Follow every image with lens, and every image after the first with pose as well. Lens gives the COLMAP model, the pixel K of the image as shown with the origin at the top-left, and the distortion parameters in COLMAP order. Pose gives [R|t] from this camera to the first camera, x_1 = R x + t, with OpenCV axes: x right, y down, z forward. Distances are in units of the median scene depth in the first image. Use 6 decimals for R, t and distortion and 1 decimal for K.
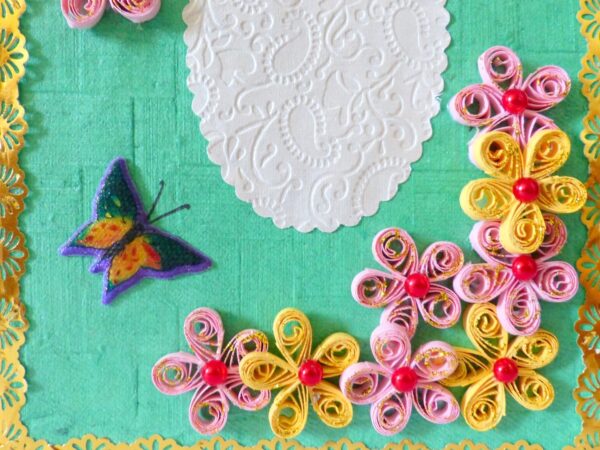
lens RADIAL K [[472.9, 0, 297.3], [0, 472.9, 221.6], [0, 0, 1]] dist [-0.008521, -0.020100]
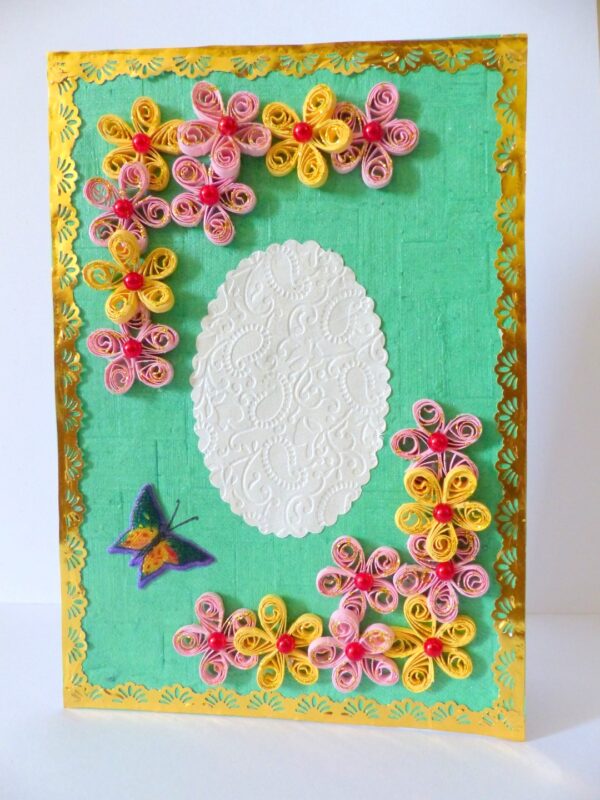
lens RADIAL K [[587.5, 0, 300.4], [0, 587.5, 397.5], [0, 0, 1]] dist [0.001426, -0.000354]
pose [[0.992371, -0.014946, -0.122378, 0.282919], [0.016410, 0.999805, 0.010964, -0.399893], [0.122190, -0.012889, 0.992423, -0.653887]]
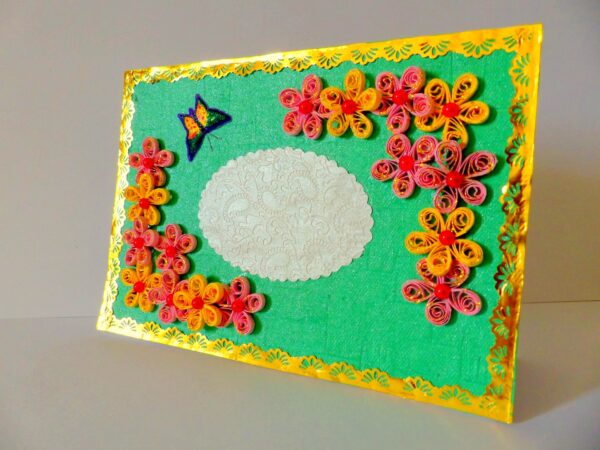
lens RADIAL K [[440.7, 0, 303.4], [0, 440.7, 230.2], [0, 0, 1]] dist [0.001426, -0.000354]
pose [[-0.080074, 0.996211, -0.033948, 0.169303], [-0.914368, -0.059850, 0.400437, -1.269791], [0.396888, 0.063106, 0.915695, -0.675858]]
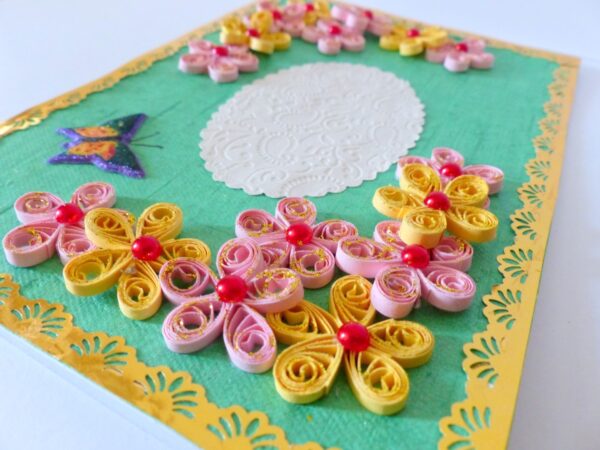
lens RADIAL K [[472.9, 0, 295.9], [0, 472.9, 222.6], [0, 0, 1]] dist [-0.008521, -0.020100]
pose [[0.886742, 0.310068, -0.342851, 0.555350], [-0.460973, 0.537691, -0.705969, 0.778370], [-0.034551, 0.784057, 0.619726, 0.397362]]
